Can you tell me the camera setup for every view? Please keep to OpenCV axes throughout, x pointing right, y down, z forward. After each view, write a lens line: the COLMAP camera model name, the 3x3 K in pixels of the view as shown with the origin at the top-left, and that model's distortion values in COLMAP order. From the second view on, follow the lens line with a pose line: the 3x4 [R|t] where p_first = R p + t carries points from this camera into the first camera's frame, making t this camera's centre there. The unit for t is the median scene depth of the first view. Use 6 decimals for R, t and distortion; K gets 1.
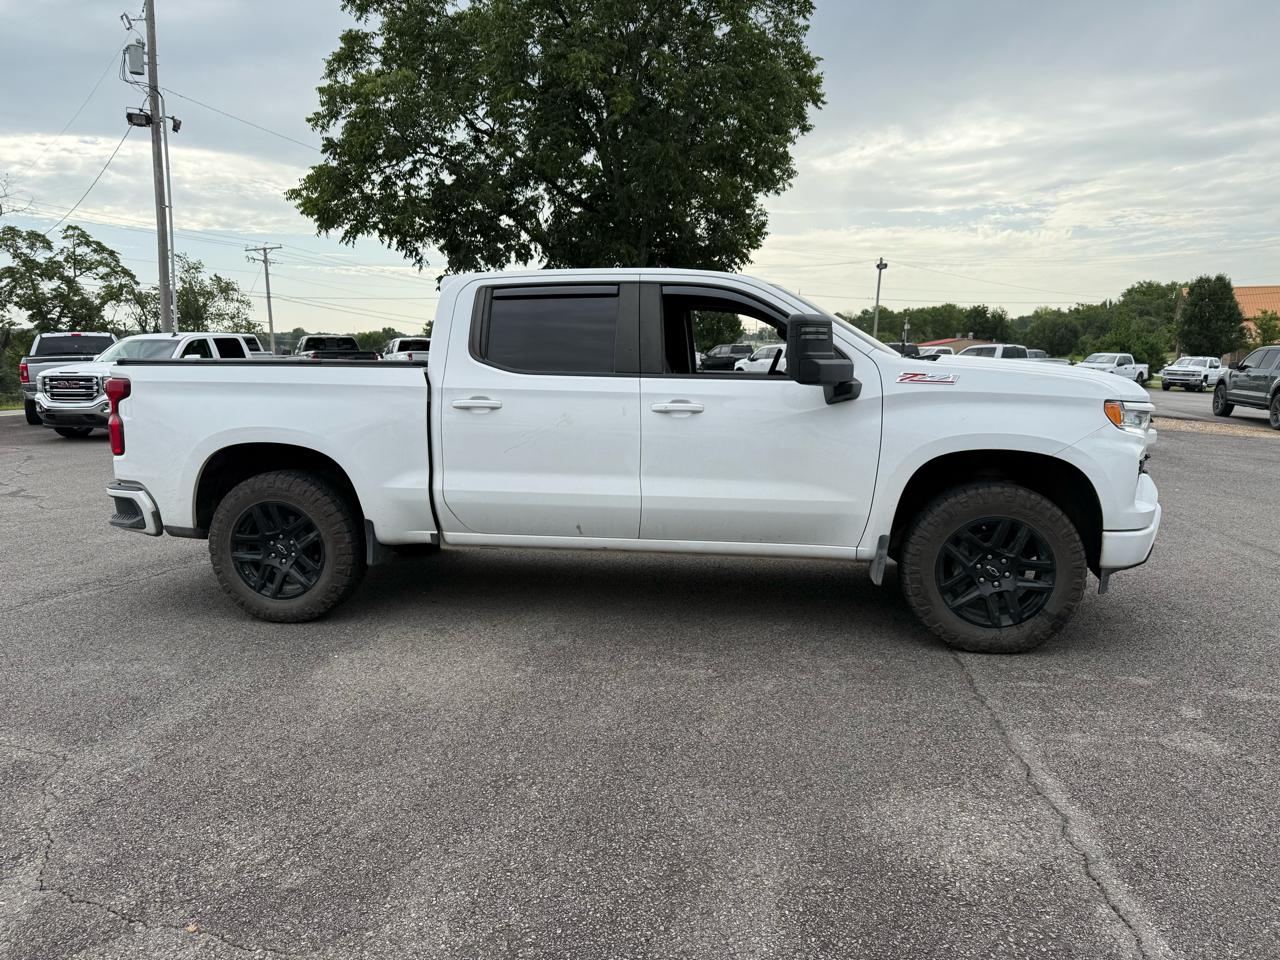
lens RADIAL K [[923.7, 0, 638.9], [0, 923.7, 482.5], [0, 0, 1]] dist [0.022831, -0.024528]
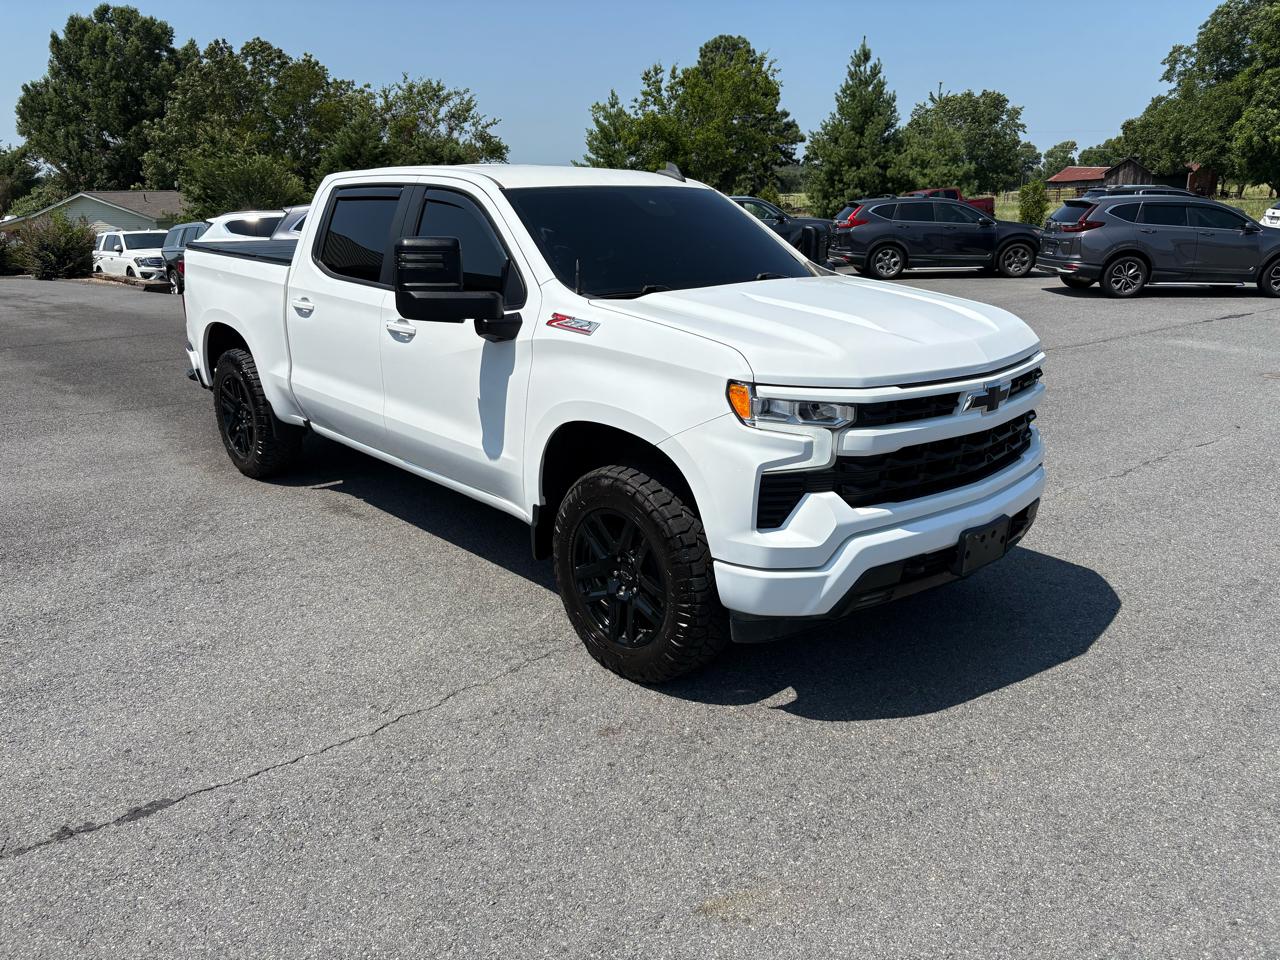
lens RADIAL K [[986.5, 0, 643.3], [0, 986.5, 479.3], [0, 0, 1]] dist [0.029164, -0.021029]
pose [[0.780675, 0.184439, -0.597100, 0.778590], [-0.087575, 0.978316, 0.187692, -0.127270], [0.618771, -0.094235, 0.779899, 0.327094]]
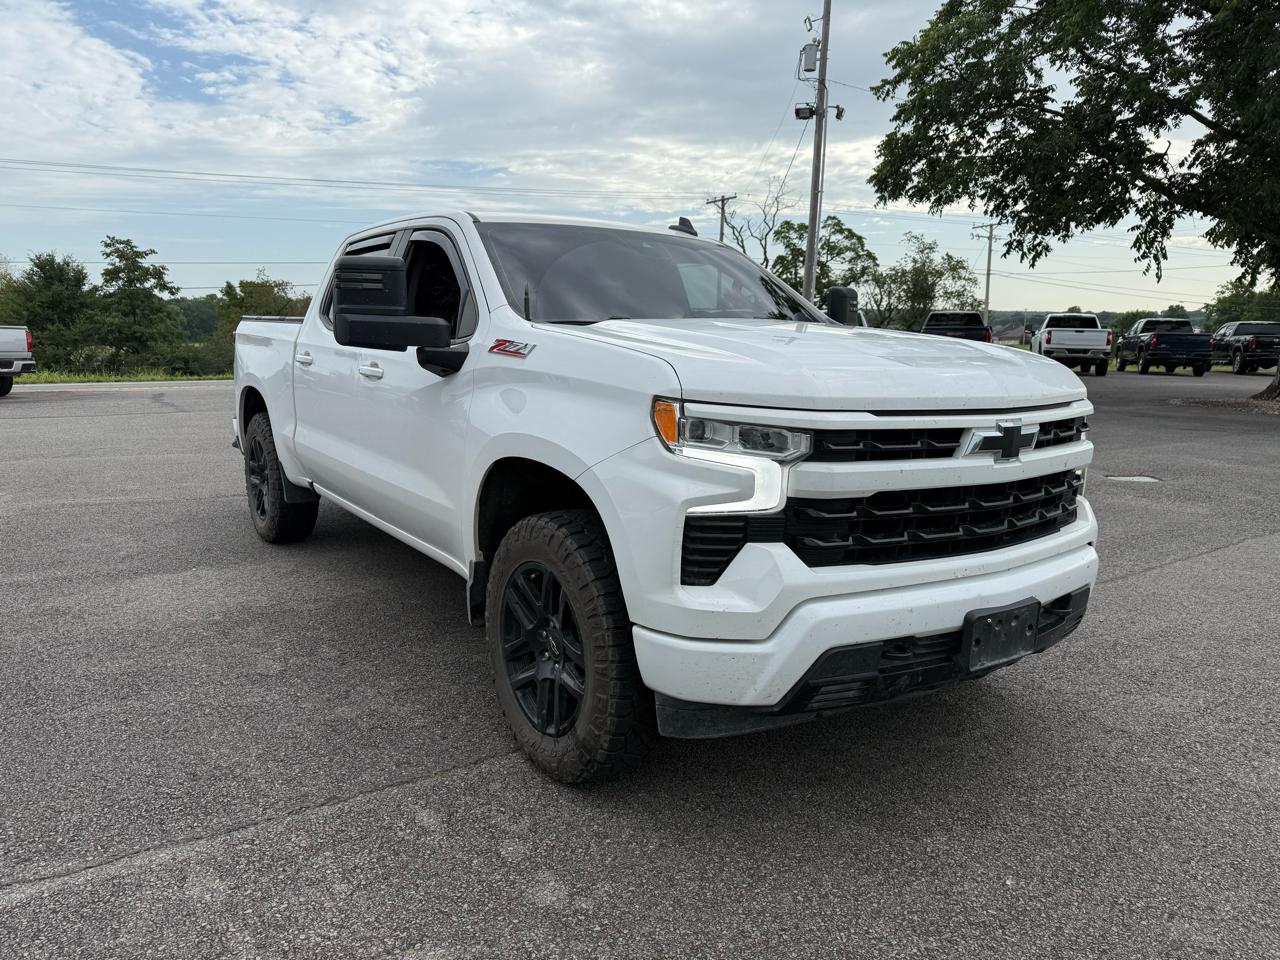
lens RADIAL K [[923.7, 0, 629.4], [0, 923.7, 480.1], [0, 0, 1]] dist [0.022831, -0.024528]
pose [[0.673544, 0.132182, -0.727232, 0.776213], [-0.118624, 0.990458, 0.070159, -0.064639], [0.729566, 0.039012, 0.682797, 0.526905]]
